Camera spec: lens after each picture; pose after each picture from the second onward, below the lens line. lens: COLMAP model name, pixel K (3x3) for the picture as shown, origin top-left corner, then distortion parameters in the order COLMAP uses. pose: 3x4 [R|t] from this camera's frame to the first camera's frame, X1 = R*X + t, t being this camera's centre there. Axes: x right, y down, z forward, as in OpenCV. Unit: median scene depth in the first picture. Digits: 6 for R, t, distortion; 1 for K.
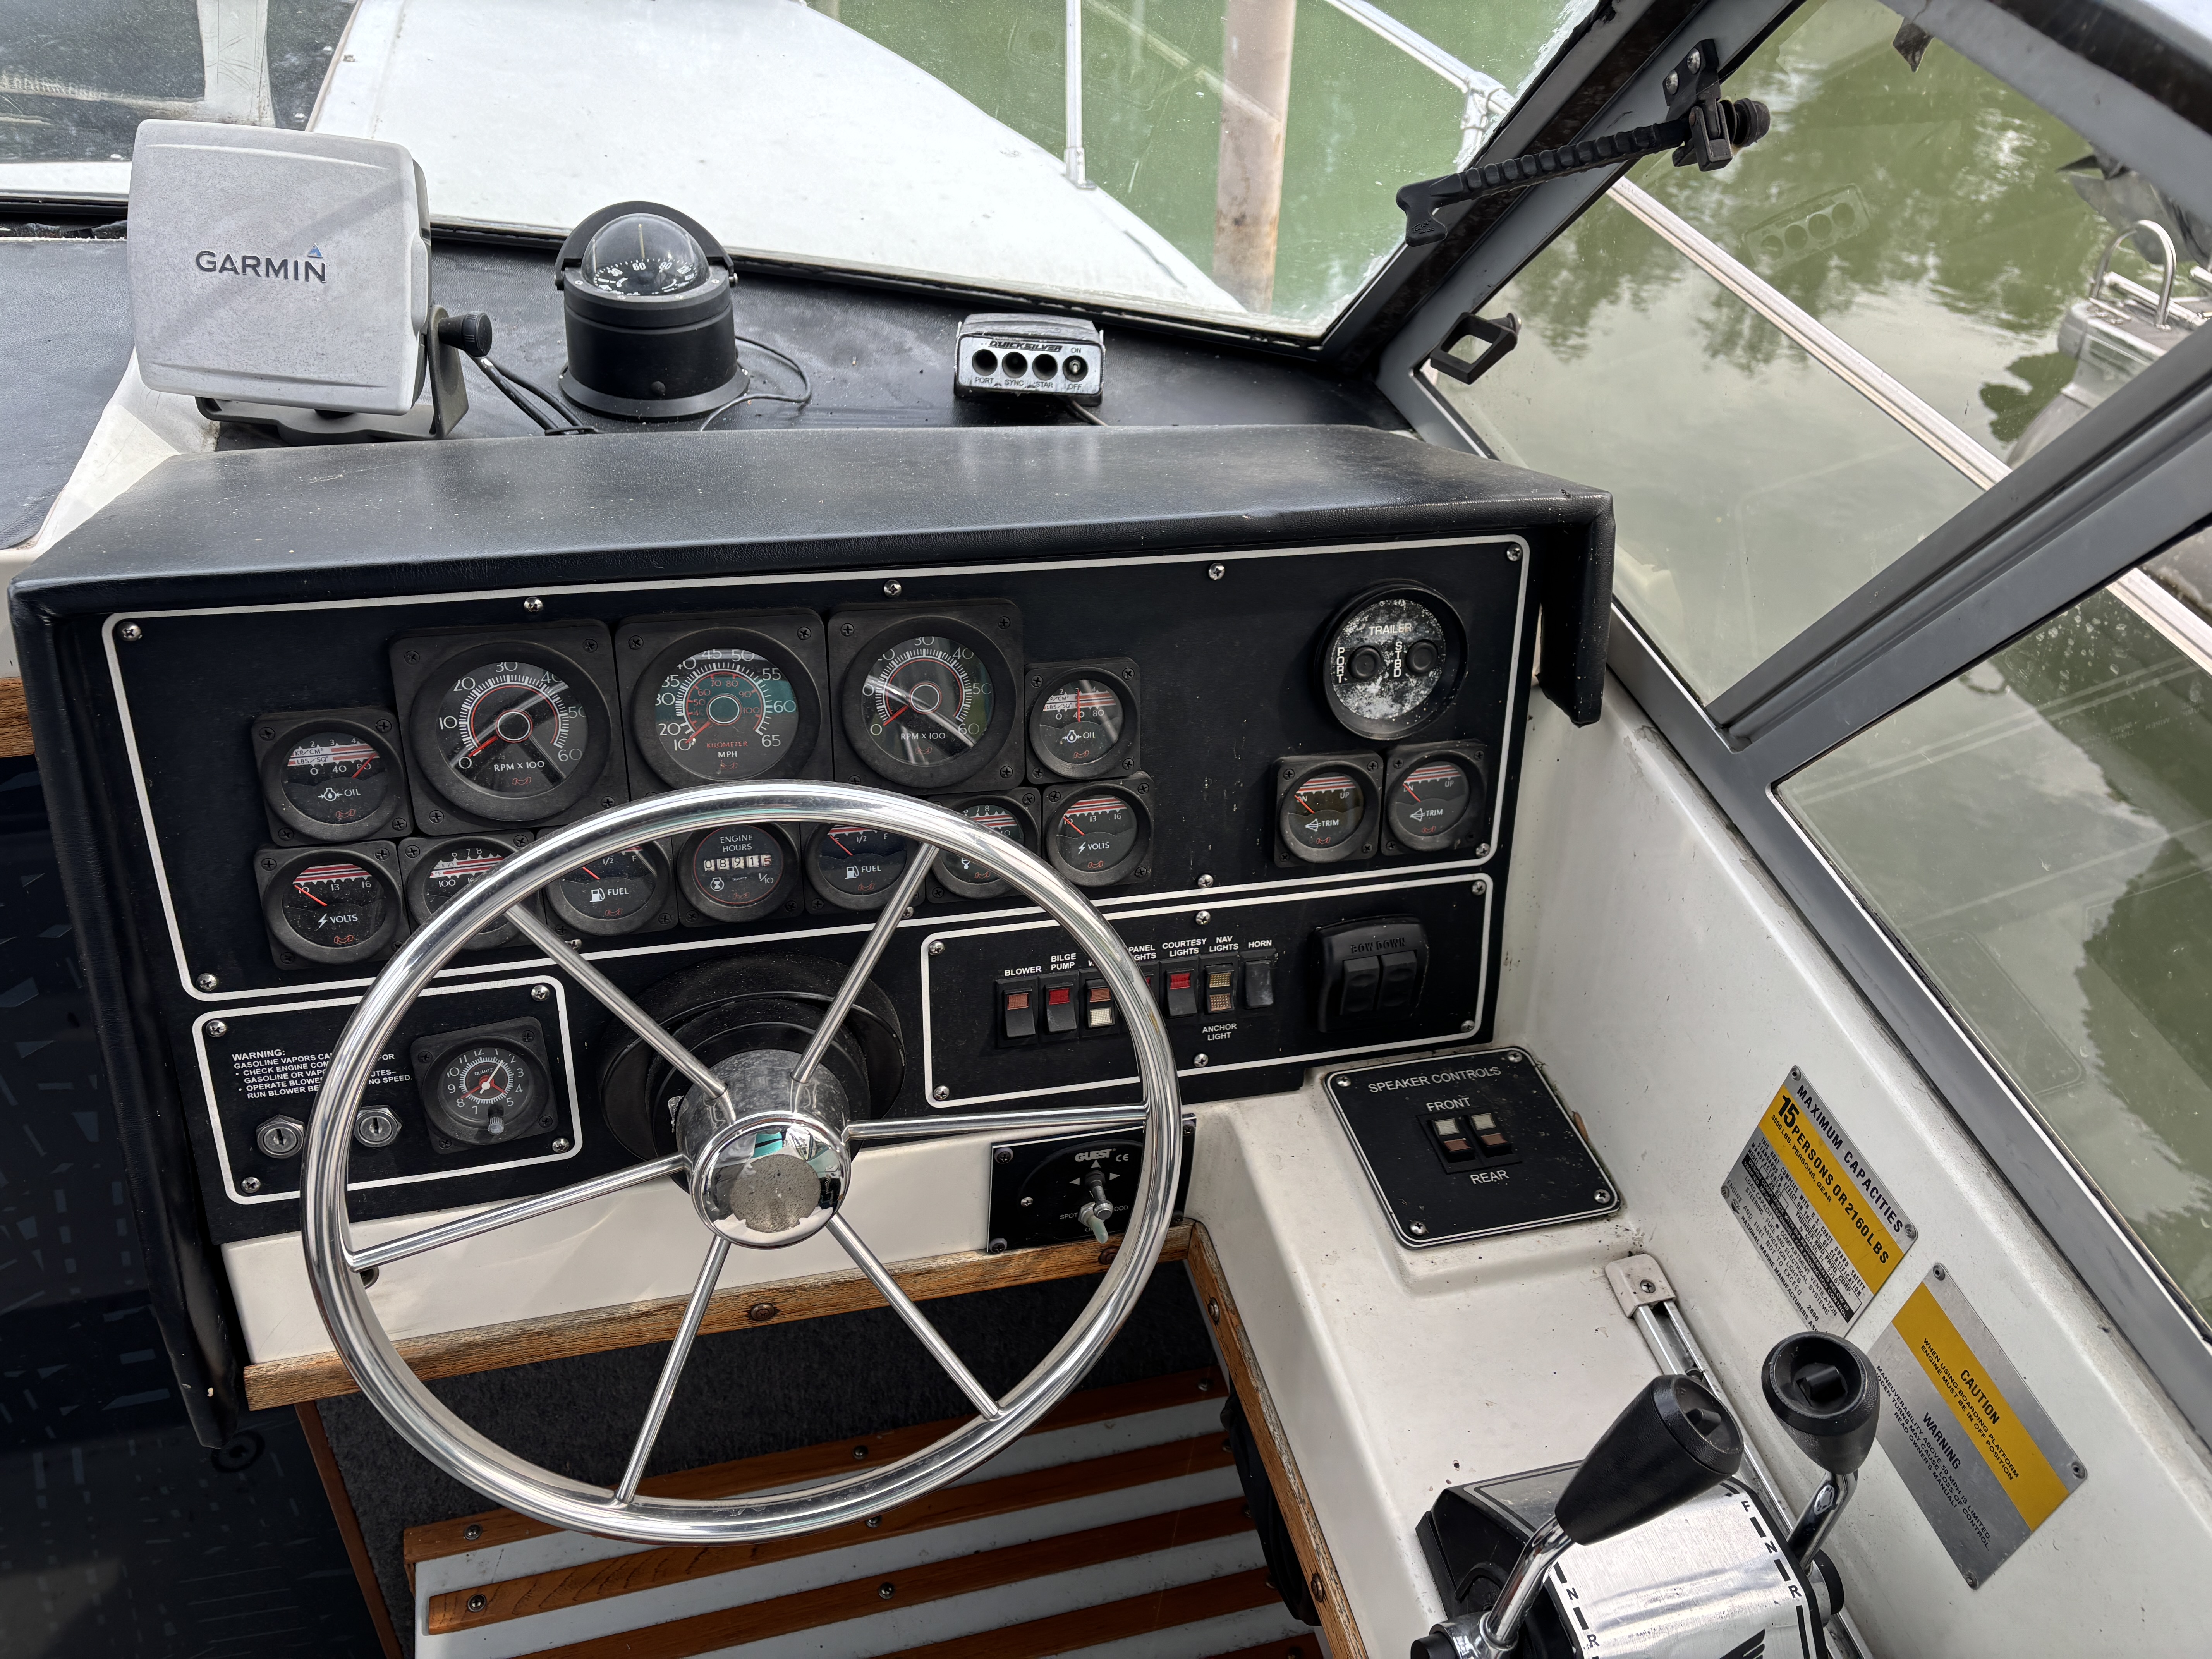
lens RADIAL K [[1672.8, 0, 1106.0], [0, 1672.8, 829.5], [0, 0, 1]] dist [0.050960, -0.054051]
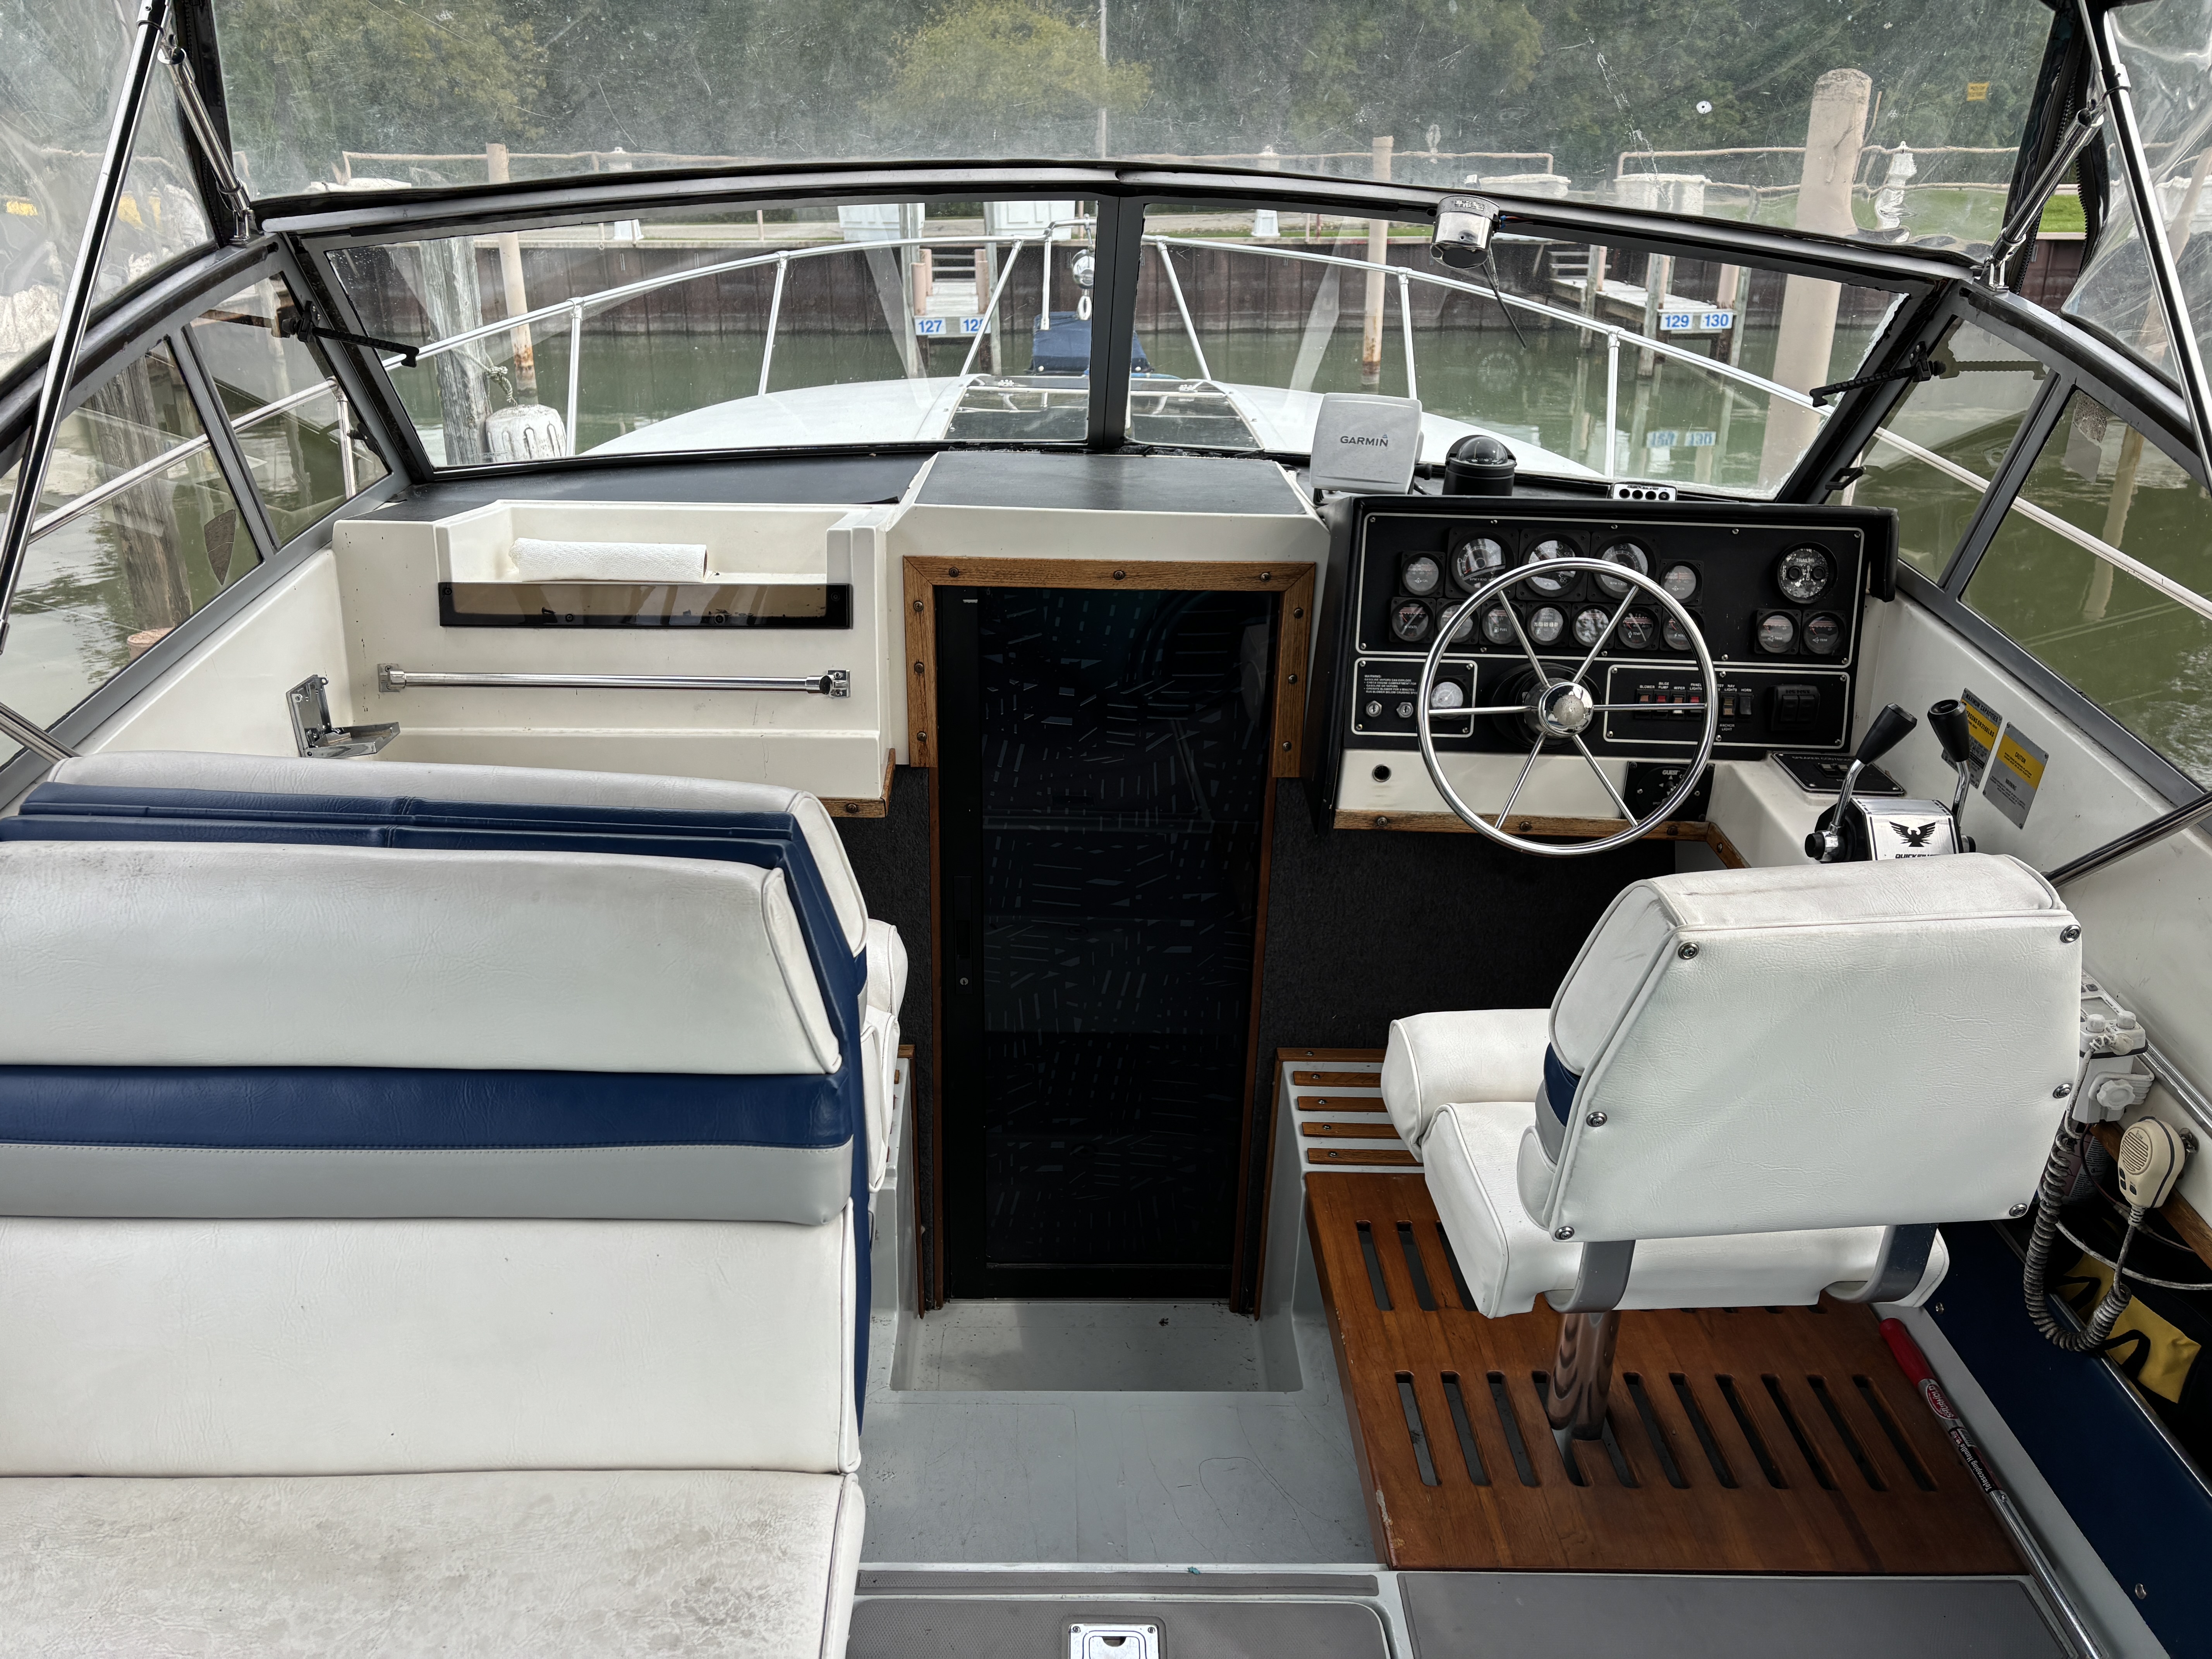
lens RADIAL K [[1672.8, 0, 1106.0], [0, 1672.8, 829.5], [0, 0, 1]] dist [0.050960, -0.054051]
pose [[0.973406, 0.056746, -0.221948, -0.275386], [-0.113726, 0.960722, -0.253141, 1.046908], [0.198866, 0.271651, 0.941625, -1.527083]]
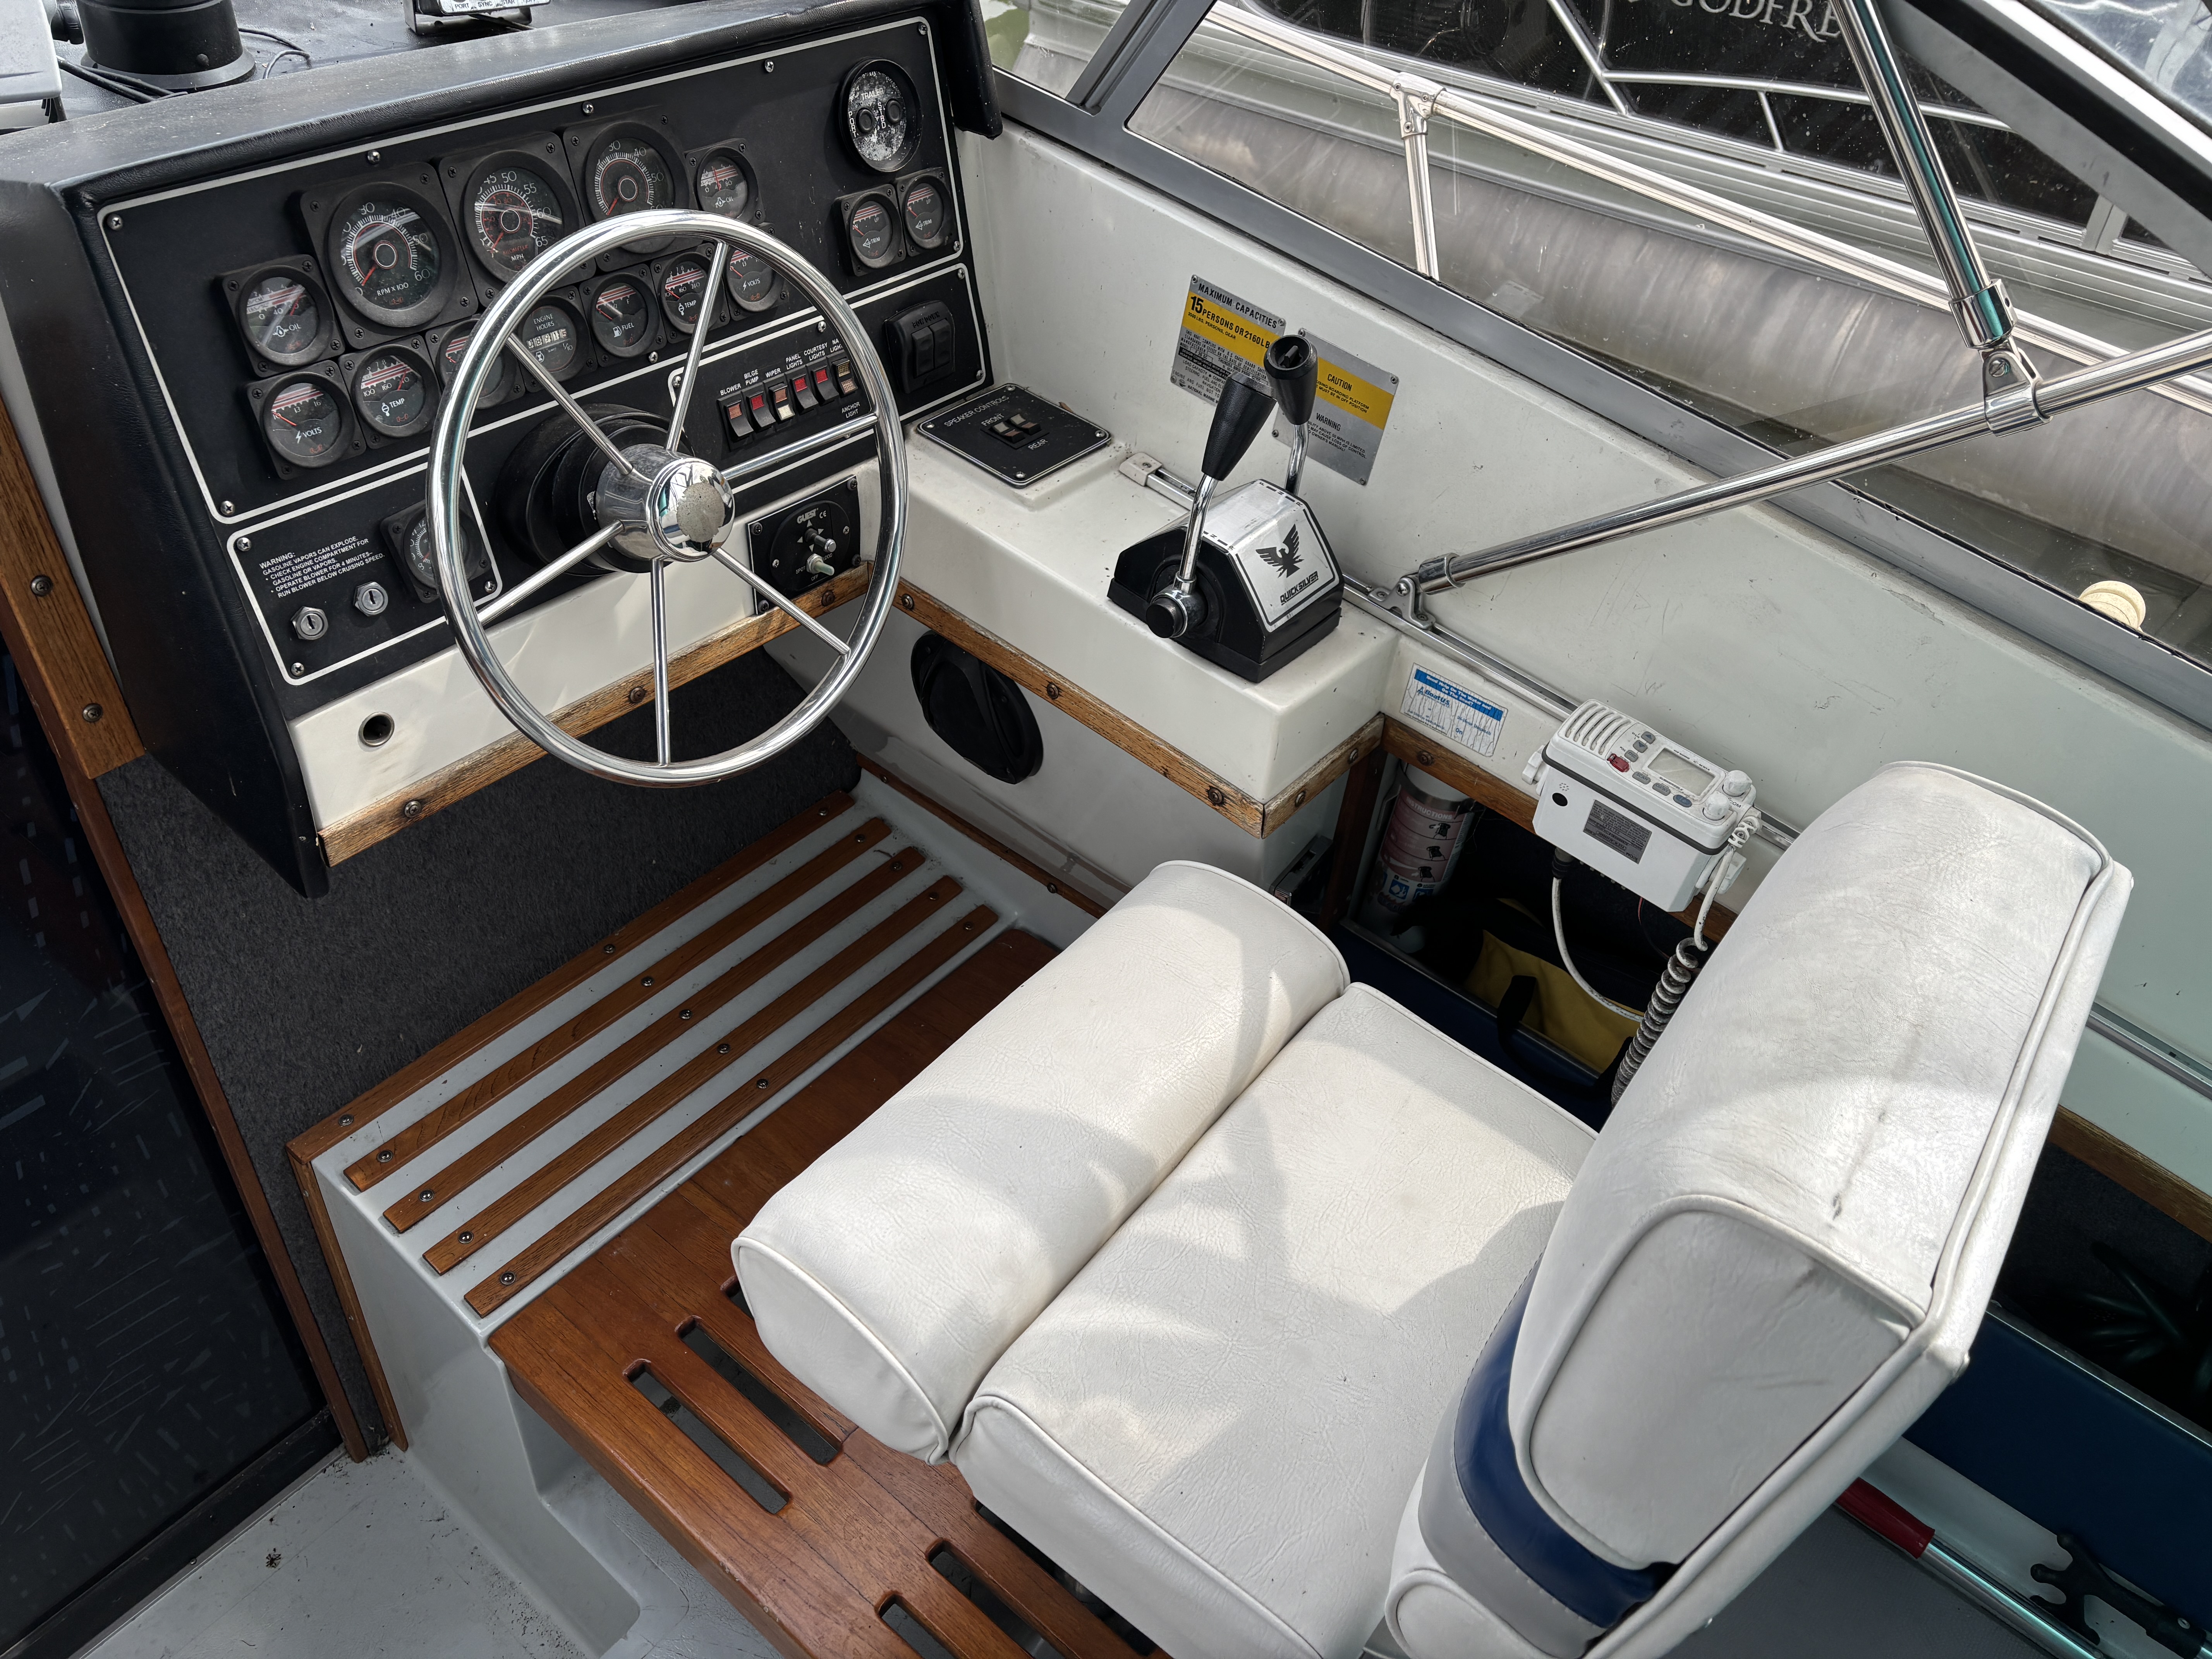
lens RADIAL K [[1672.8, 0, 1106.0], [0, 1672.8, 829.5], [0, 0, 1]] dist [0.050960, -0.054051]
pose [[0.802828, -0.389987, 0.450974, -0.605421], [0.335225, 0.920777, 0.199487, 0.258357], [-0.493043, -0.008976, 0.869958, -0.436838]]
